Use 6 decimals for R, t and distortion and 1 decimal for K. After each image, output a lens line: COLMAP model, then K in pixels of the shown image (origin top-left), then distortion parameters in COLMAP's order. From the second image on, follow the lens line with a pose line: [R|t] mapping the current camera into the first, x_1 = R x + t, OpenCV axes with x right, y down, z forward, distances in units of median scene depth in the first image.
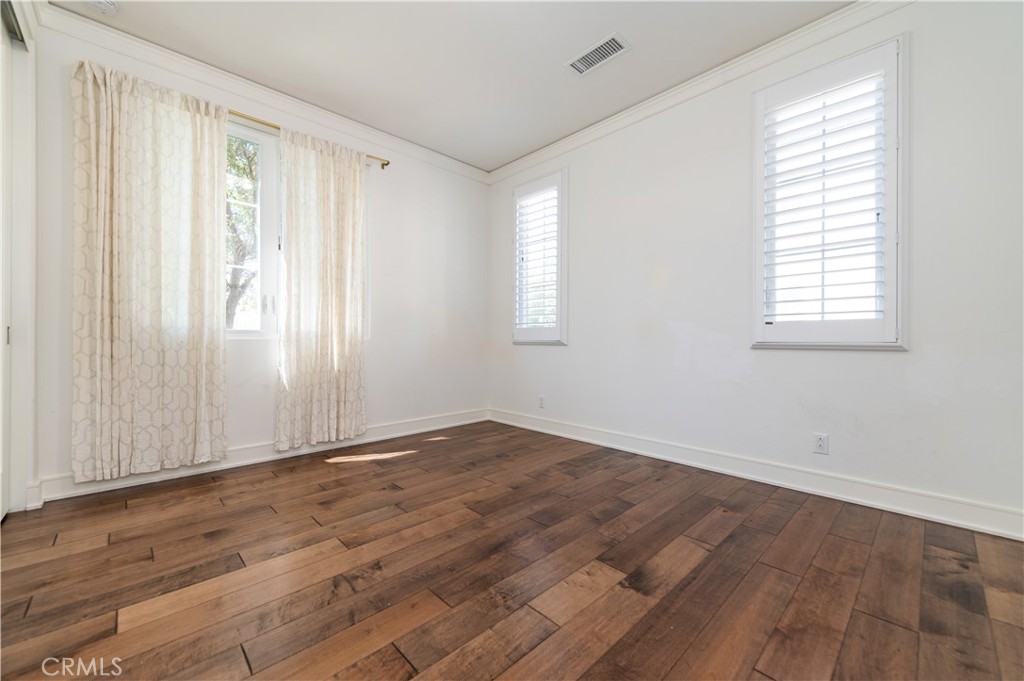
lens RADIAL K [[413.2, 0, 501.5], [0, 413.2, 338.6], [0, 0, 1]] dist [0.023750, 0.004038]
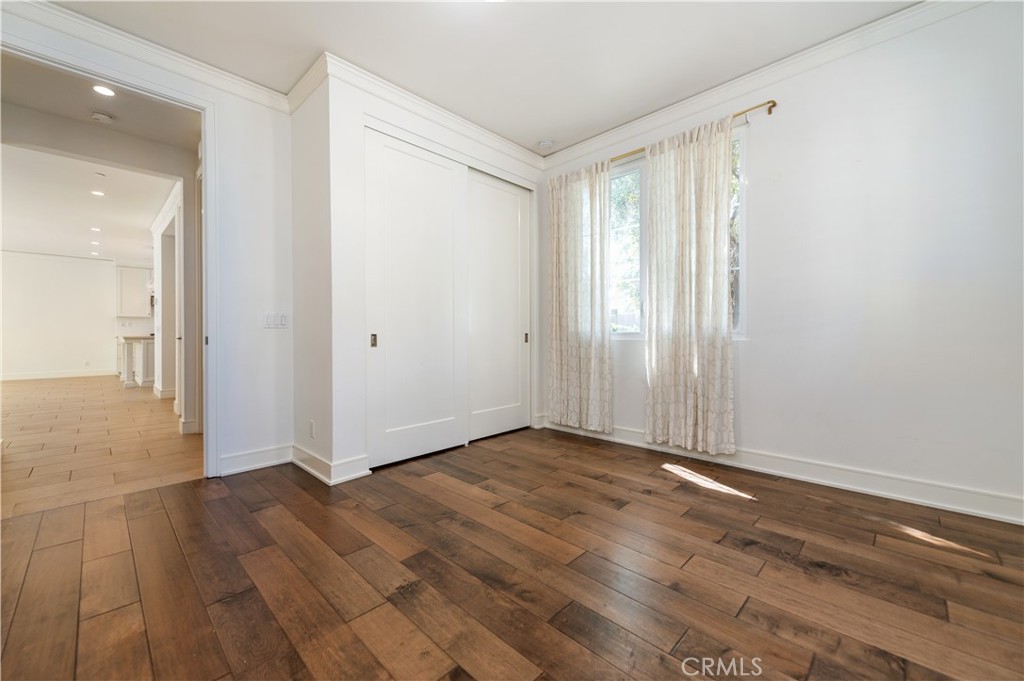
lens RADIAL K [[403.2, 0, 513.0], [0, 403.2, 332.9], [0, 0, 1]] dist [0.017130, -0.003640]
pose [[0.039044, -0.004133, -0.999229, 0.562885], [0.008768, 0.999954, -0.003793, -0.017682], [0.999199, -0.008613, 0.039078, 0.655792]]
